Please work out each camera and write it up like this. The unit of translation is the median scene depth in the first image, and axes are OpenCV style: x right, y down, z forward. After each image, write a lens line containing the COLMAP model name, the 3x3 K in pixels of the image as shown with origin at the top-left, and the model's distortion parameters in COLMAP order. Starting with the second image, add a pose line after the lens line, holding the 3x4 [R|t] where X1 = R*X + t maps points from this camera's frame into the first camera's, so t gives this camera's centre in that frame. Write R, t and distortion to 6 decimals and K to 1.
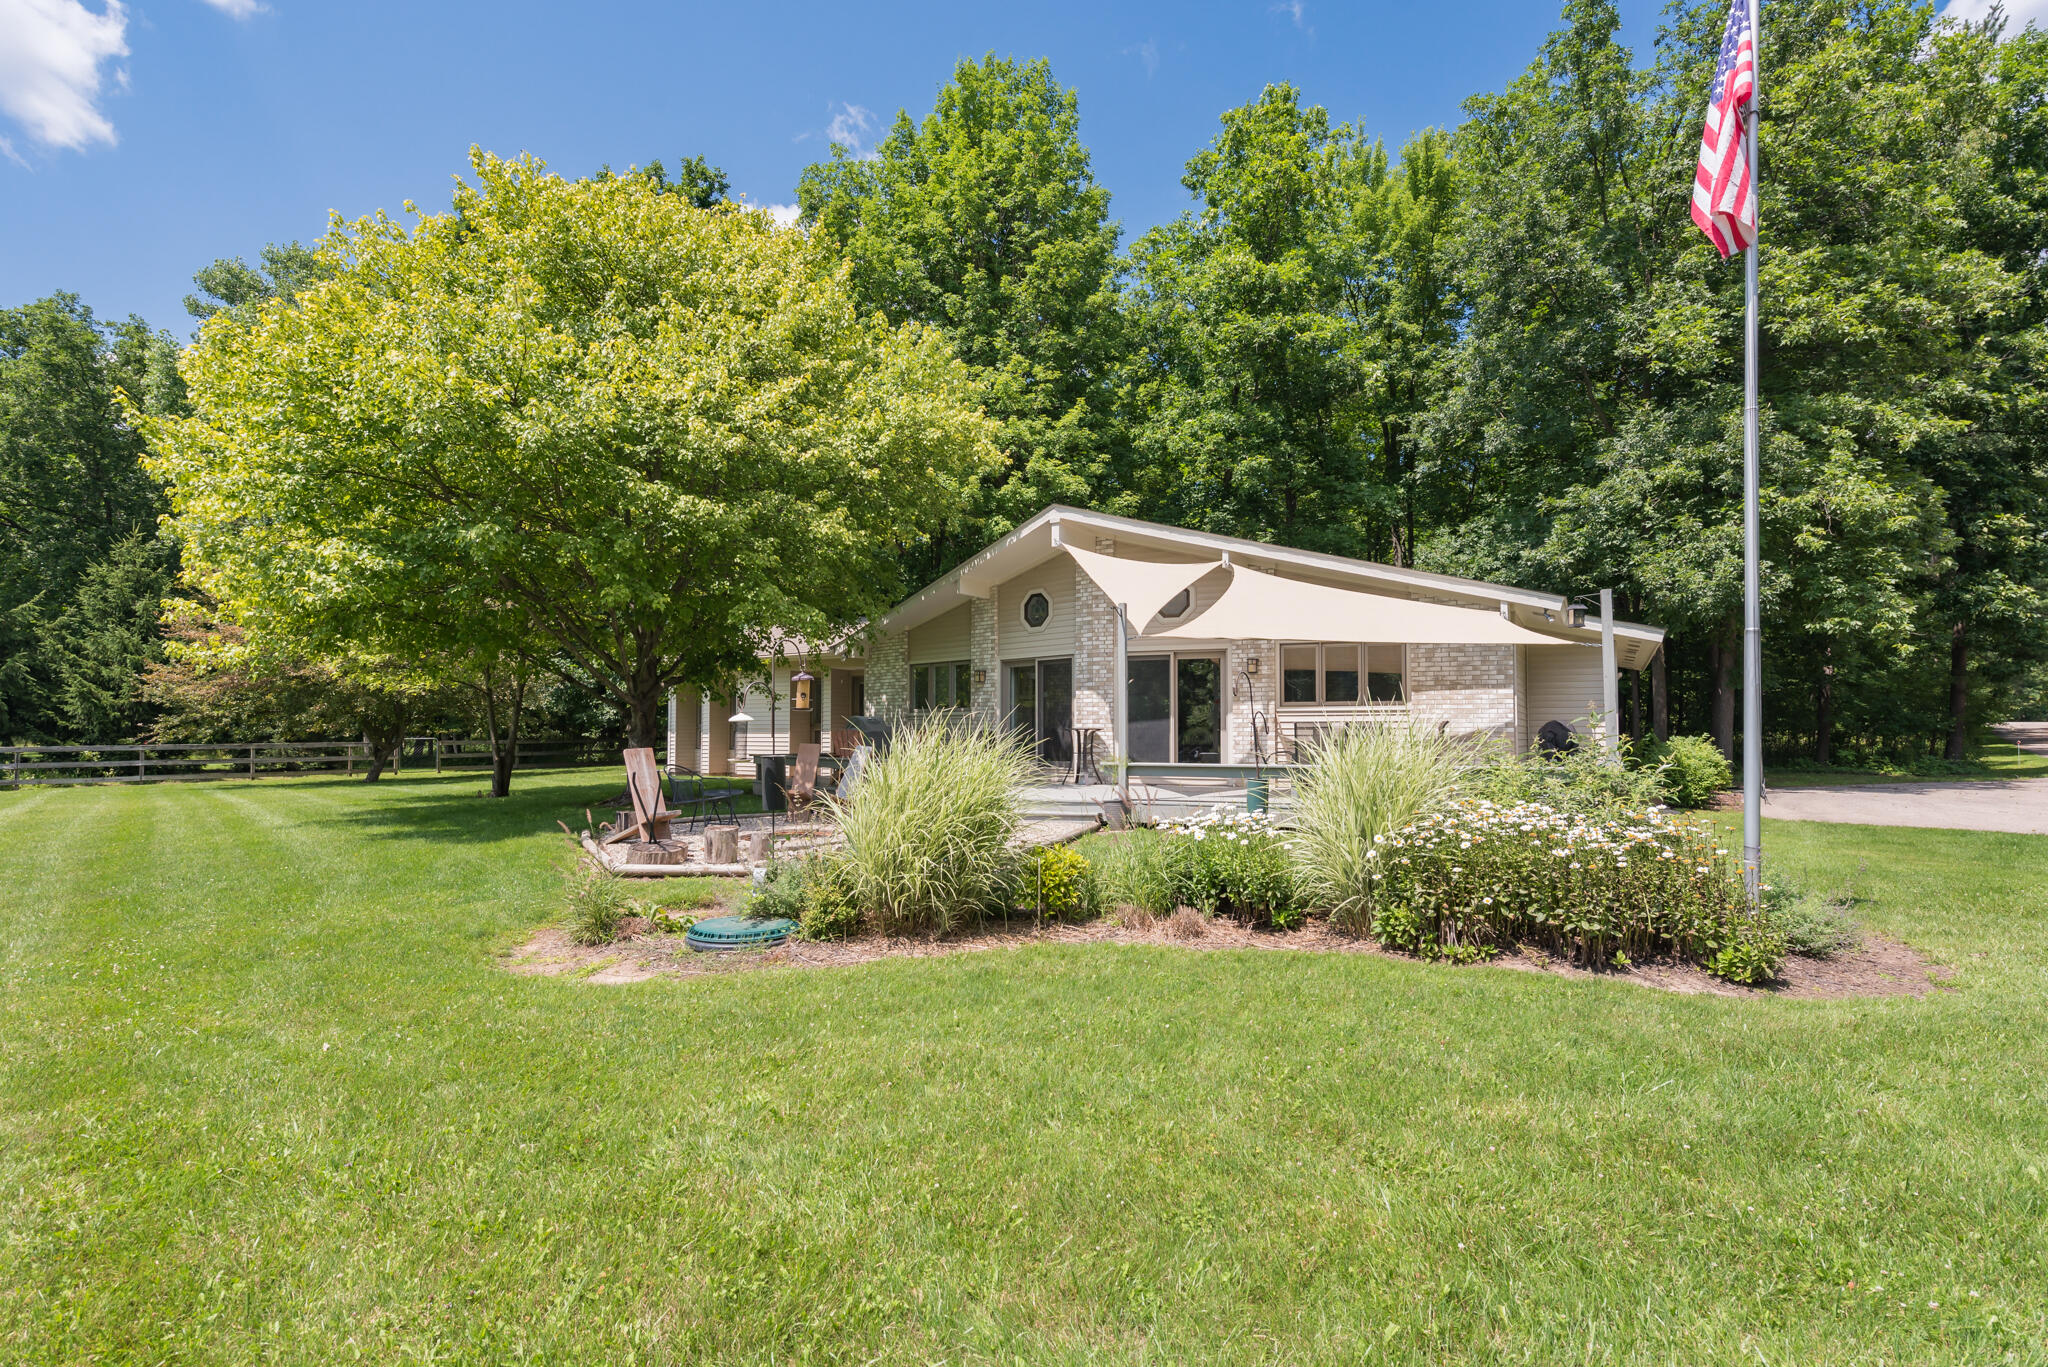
lens RADIAL K [[924.5, 0, 957.8], [0, 924.5, 688.4], [0, 0, 1]] dist [0.001288, 0.000276]
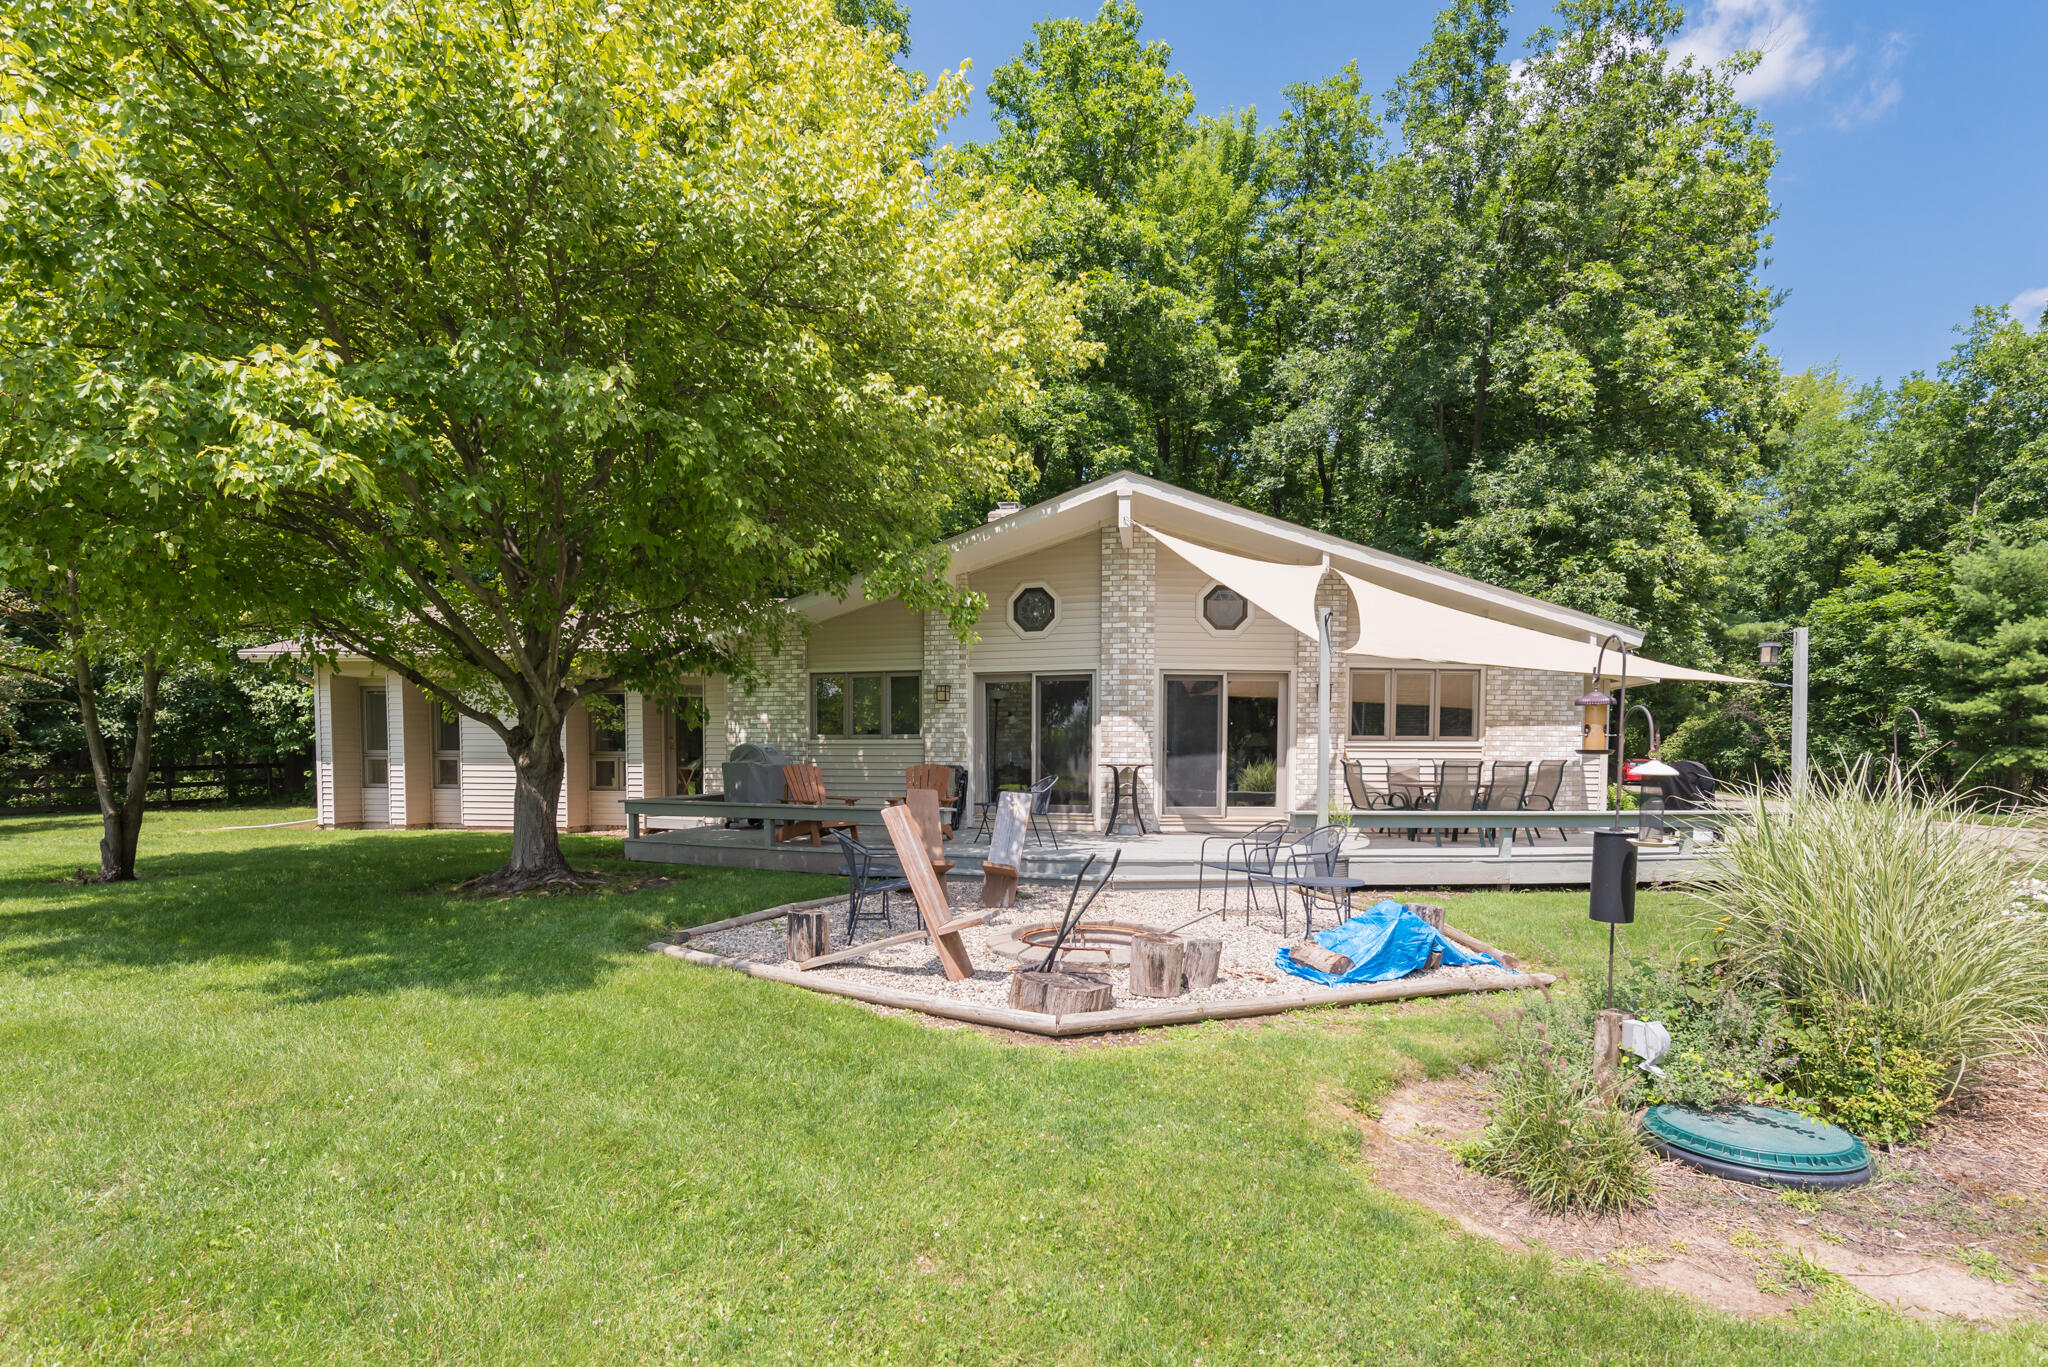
lens RADIAL K [[1061.0, 0, 1032.7], [0, 1061.0, 788.1], [0, 0, 1]] dist [0.010322, 0.000554]
pose [[0.898144, -0.006315, 0.439656, -0.308766], [-0.026179, 0.997355, 0.067803, 0.003683], [-0.438921, -0.072406, 0.895604, 0.202970]]
